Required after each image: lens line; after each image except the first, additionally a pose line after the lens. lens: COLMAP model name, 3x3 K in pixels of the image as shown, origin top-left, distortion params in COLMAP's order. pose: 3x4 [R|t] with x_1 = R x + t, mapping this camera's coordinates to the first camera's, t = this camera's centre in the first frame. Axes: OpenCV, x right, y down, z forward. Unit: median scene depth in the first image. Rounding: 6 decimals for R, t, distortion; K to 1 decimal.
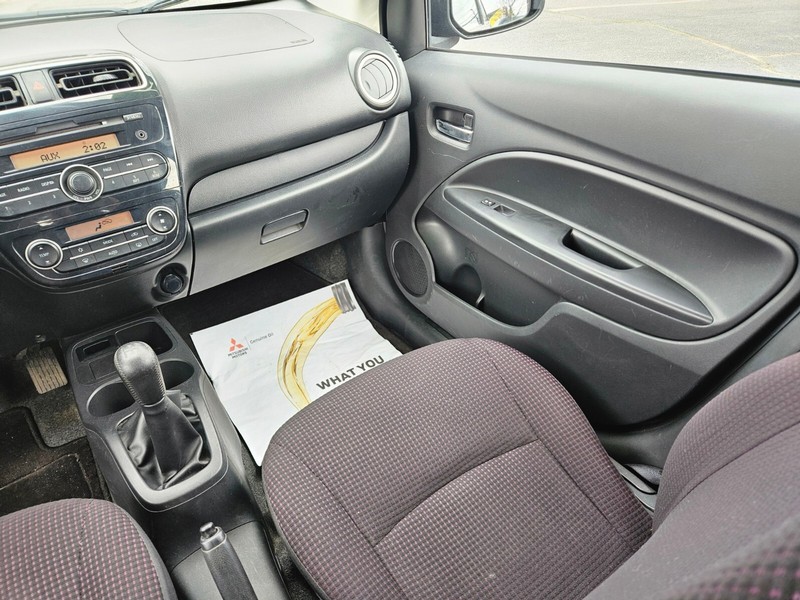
lens RADIAL K [[531.3, 0, 398.9], [0, 531.3, 316.2], [0, 0, 1]] dist [0.081546, -0.076606]
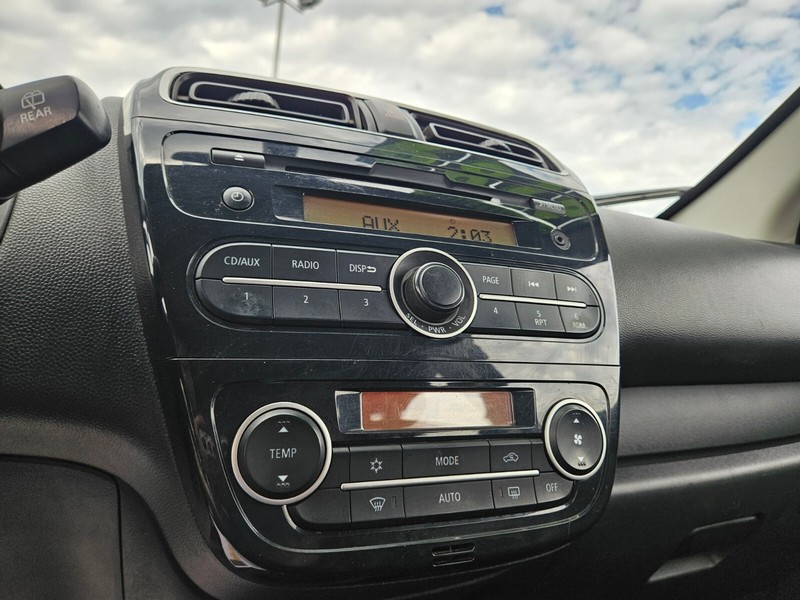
lens RADIAL K [[551.0, 0, 400.0], [0, 551.0, 300.0], [0, 0, 1]] dist [0.041111, -0.003398]
pose [[0.971564, 0.083958, -0.221392, -0.480709], [-0.203407, 0.774556, -0.598906, -0.004809], [0.121198, 0.626909, 0.769608, 0.649180]]
